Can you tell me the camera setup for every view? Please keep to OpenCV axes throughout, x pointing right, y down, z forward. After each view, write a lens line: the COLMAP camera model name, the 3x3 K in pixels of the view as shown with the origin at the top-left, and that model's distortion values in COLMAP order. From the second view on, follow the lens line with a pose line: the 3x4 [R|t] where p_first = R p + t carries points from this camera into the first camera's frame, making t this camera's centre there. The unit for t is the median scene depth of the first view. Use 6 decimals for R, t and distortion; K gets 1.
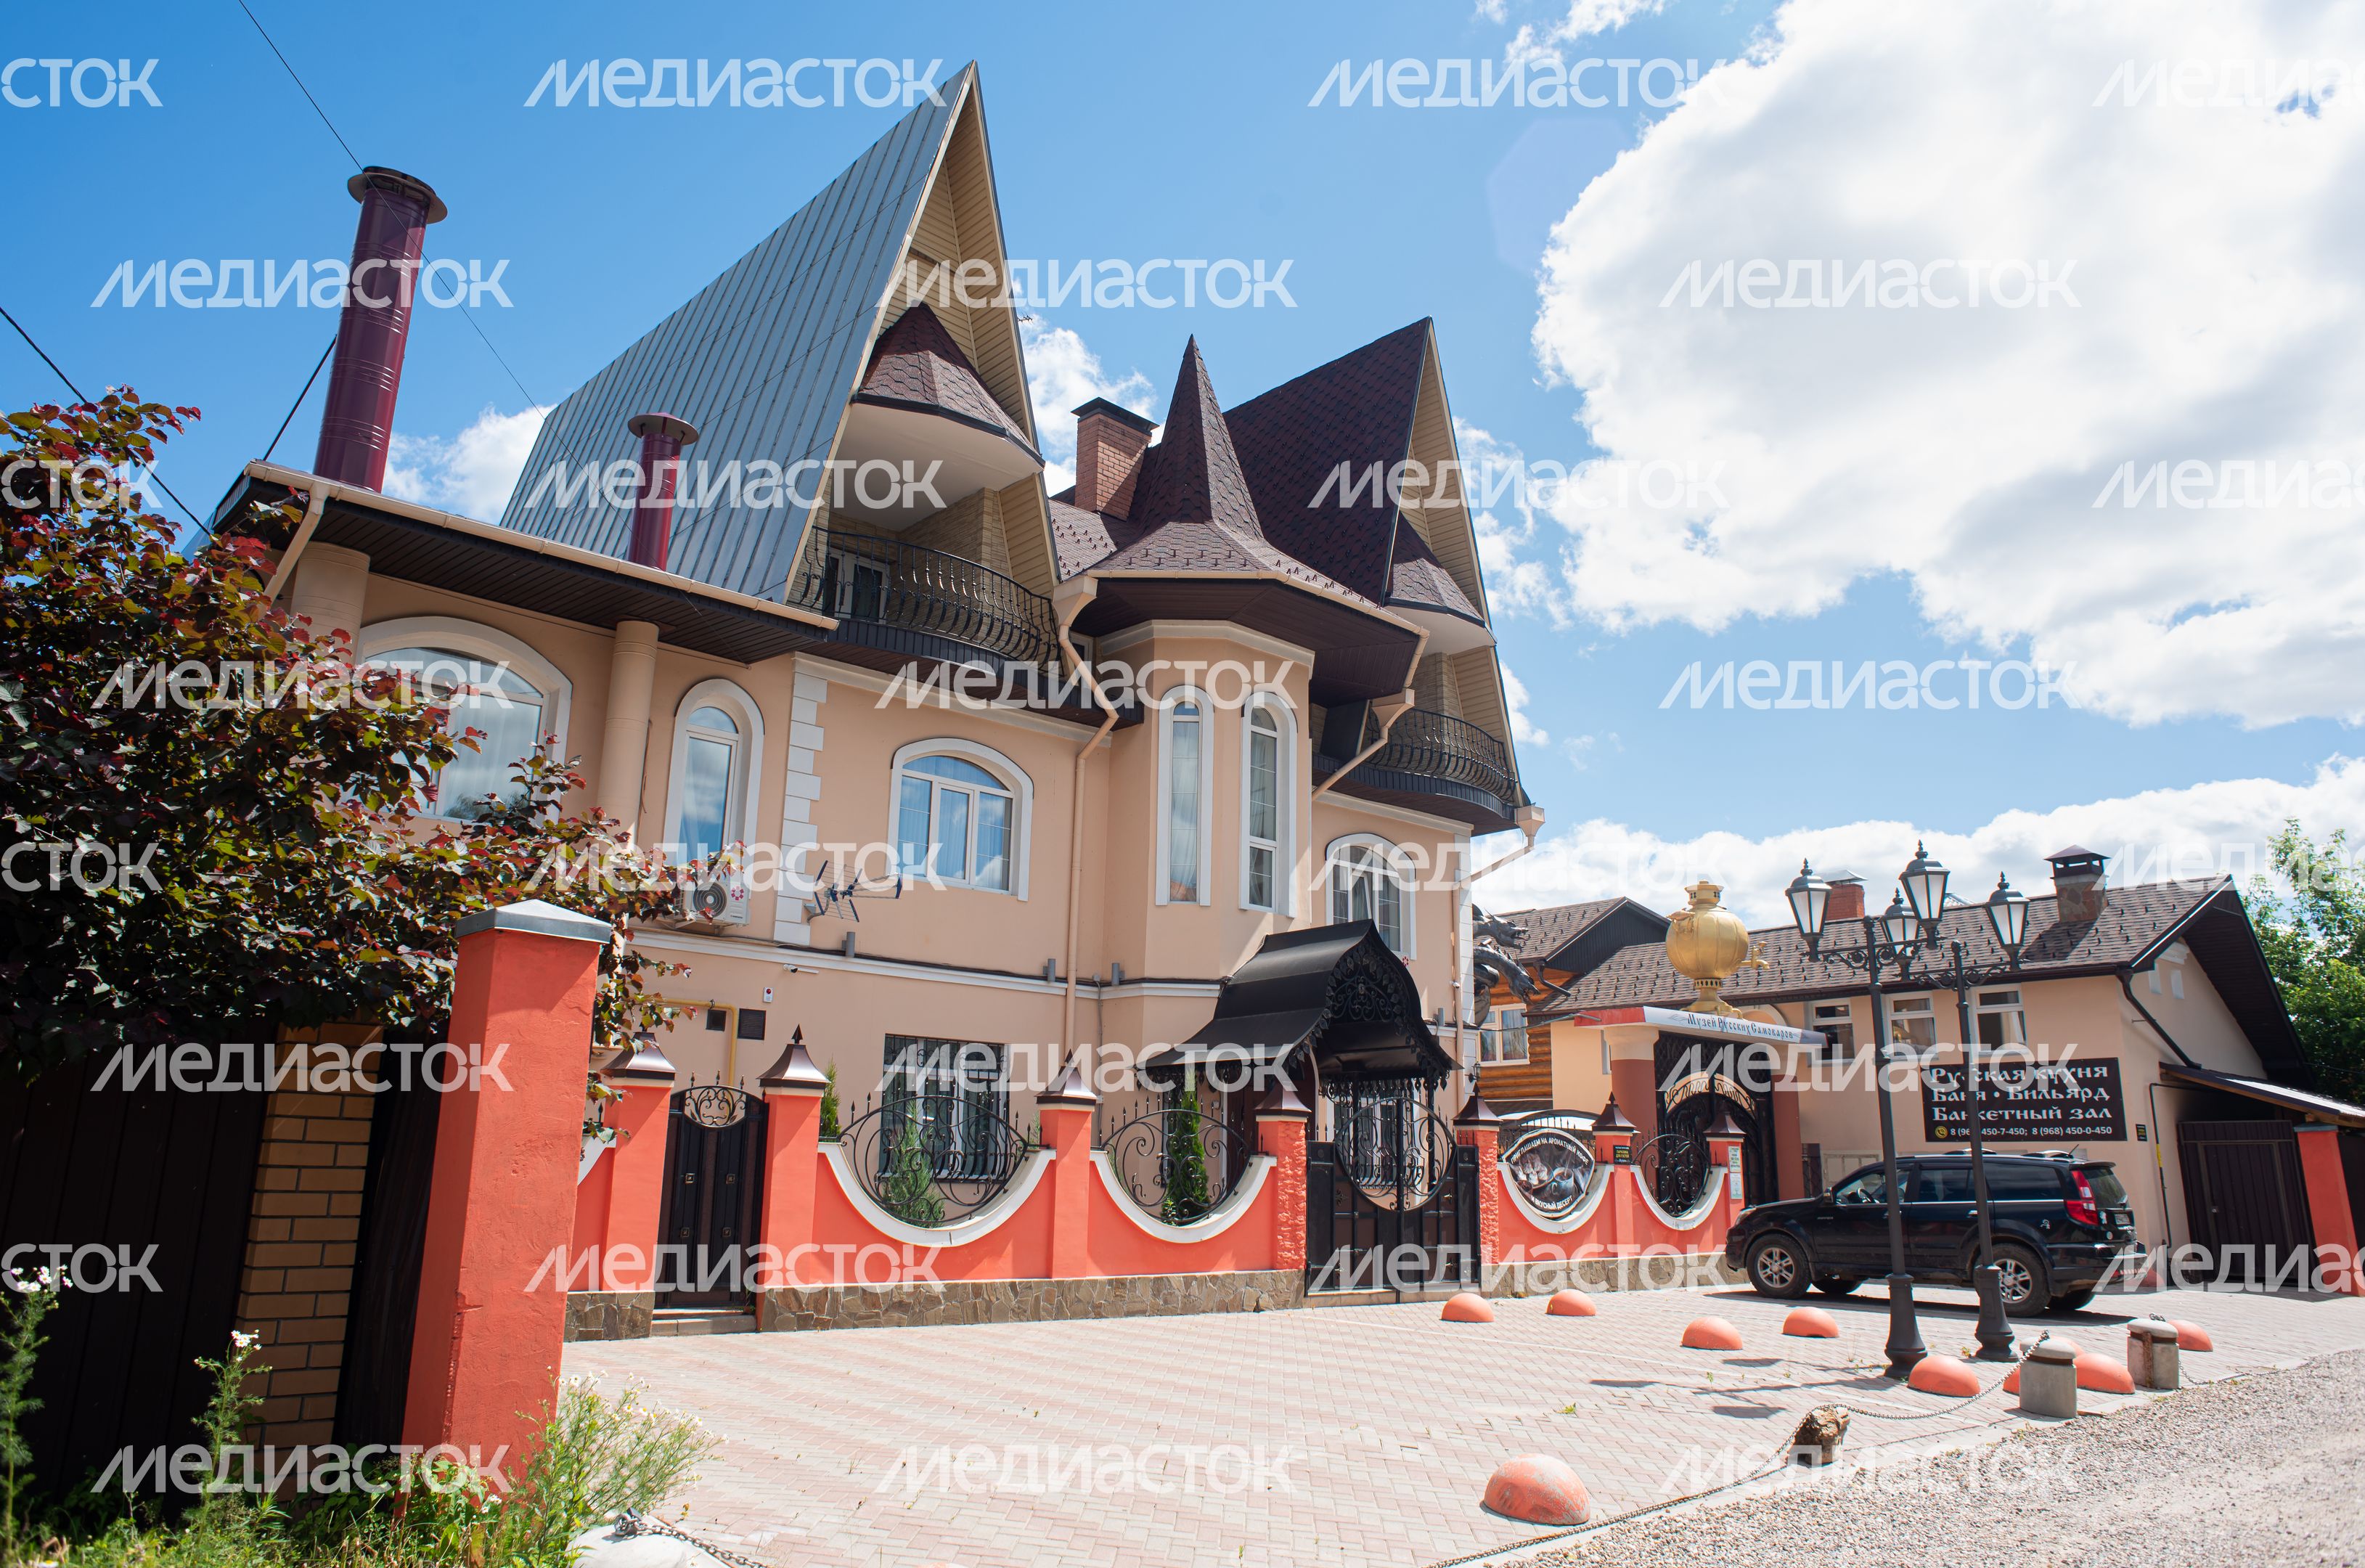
lens RADIAL K [[1716.0, 0, 1244.3], [0, 1716.0, 783.0], [0, 0, 1]] dist [-0.089032, 0.079077]
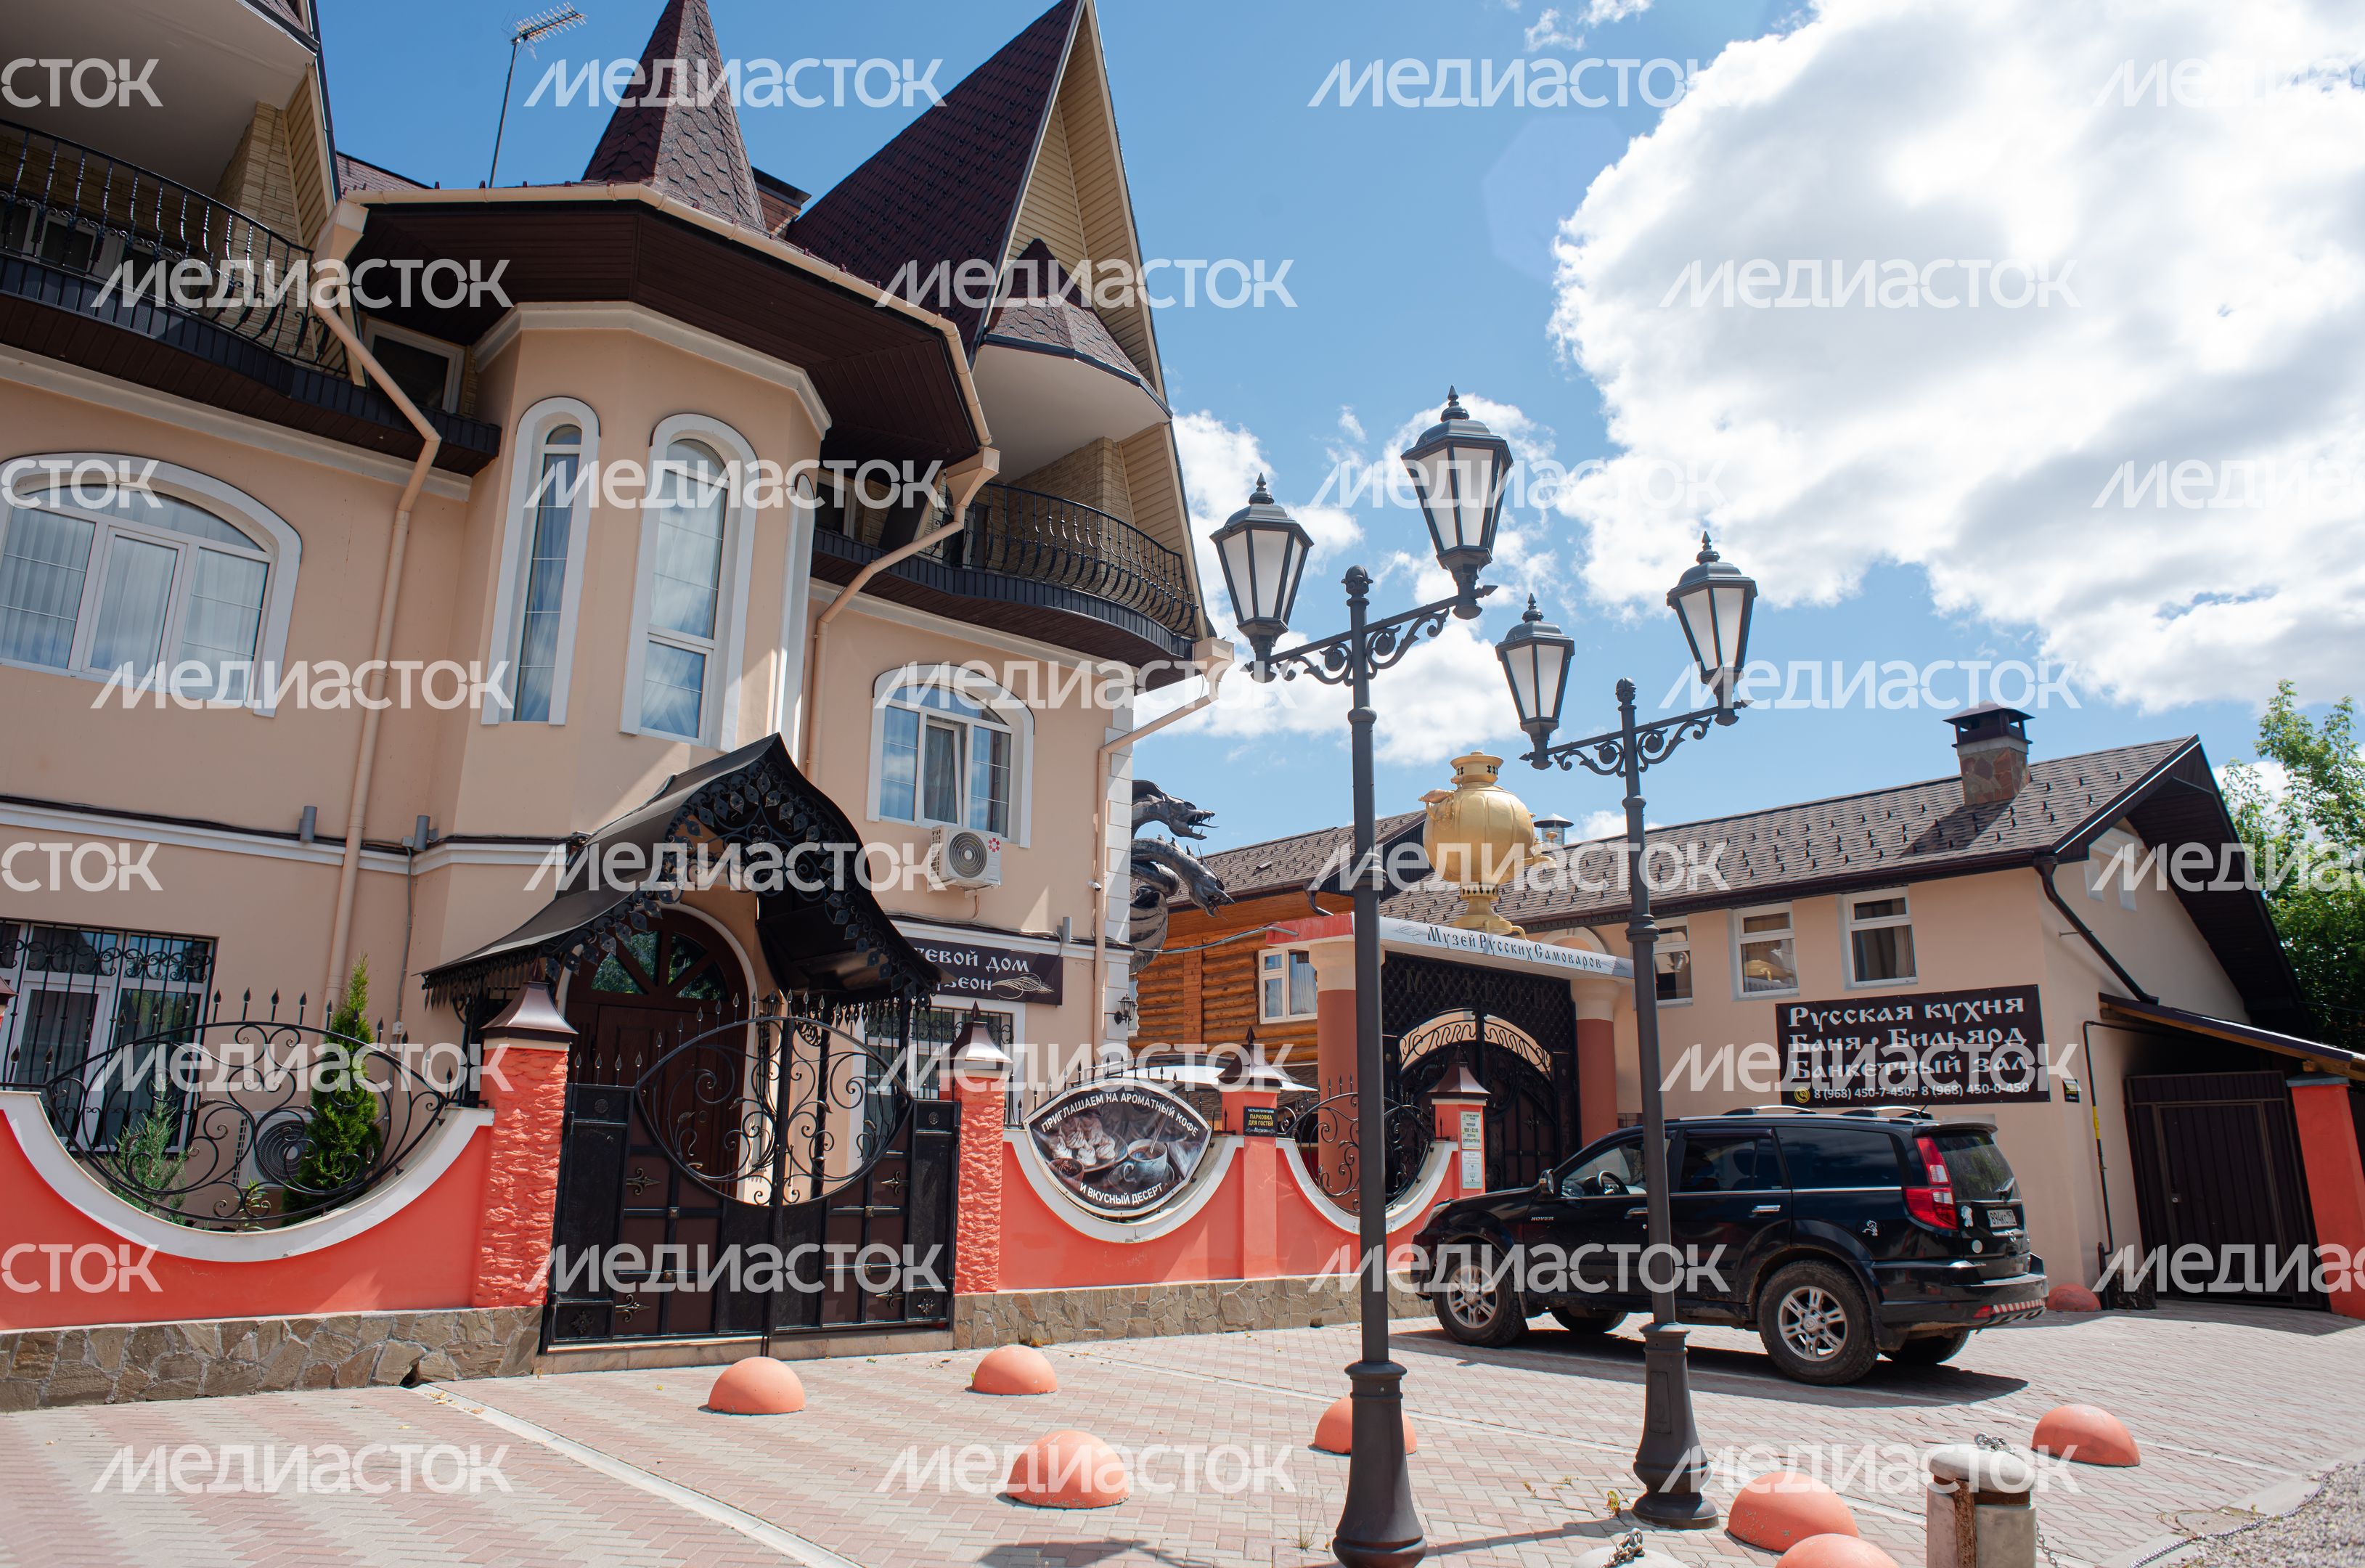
lens RADIAL K [[1735.2, 0, 1259.3], [0, 1735.2, 758.8], [0, 0, 1]] dist [-0.080861, 0.066058]
pose [[0.999941, -0.004778, 0.009769, 0.216702], [0.004857, 0.999955, -0.008140, 0.084443], [-0.009730, 0.008187, 0.999919, 0.333877]]
